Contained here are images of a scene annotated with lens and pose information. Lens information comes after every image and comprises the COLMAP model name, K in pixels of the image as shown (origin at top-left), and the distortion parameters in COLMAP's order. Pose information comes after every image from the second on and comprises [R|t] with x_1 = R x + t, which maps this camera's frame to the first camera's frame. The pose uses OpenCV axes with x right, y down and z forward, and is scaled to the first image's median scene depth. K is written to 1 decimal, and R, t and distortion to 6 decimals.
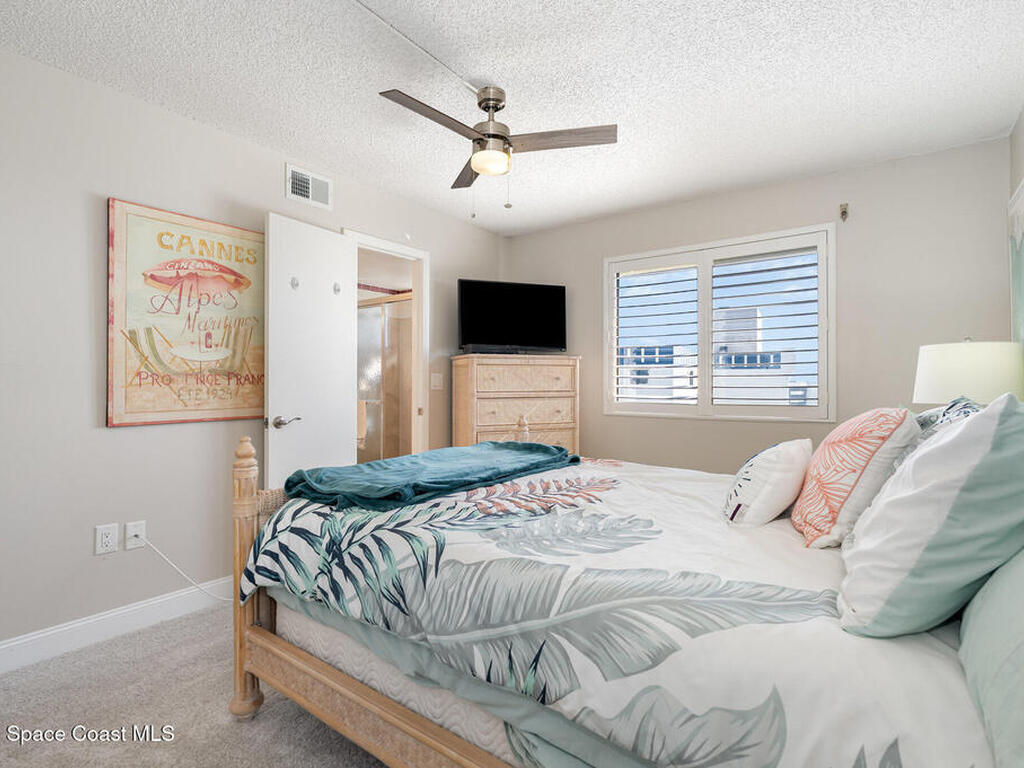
lens RADIAL K [[513.1, 0, 516.3], [0, 513.1, 379.2], [0, 0, 1]] dist [-0.005362, 0.002259]
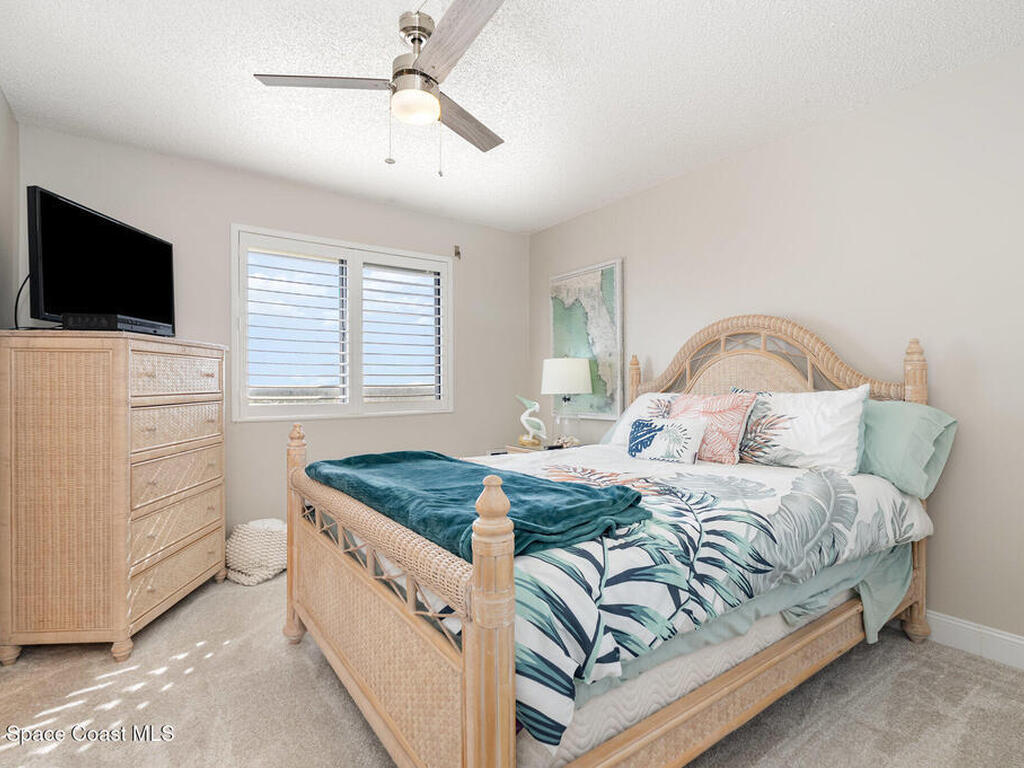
lens RADIAL K [[513.1, 0, 516.6], [0, 513.1, 388.0], [0, 0, 1]] dist [-0.005362, 0.002259]
pose [[0.305124, -0.009490, 0.952265, -1.356218], [-0.005762, 0.999914, 0.011812, 0.015206], [-0.952295, -0.009091, 0.305043, 1.059461]]
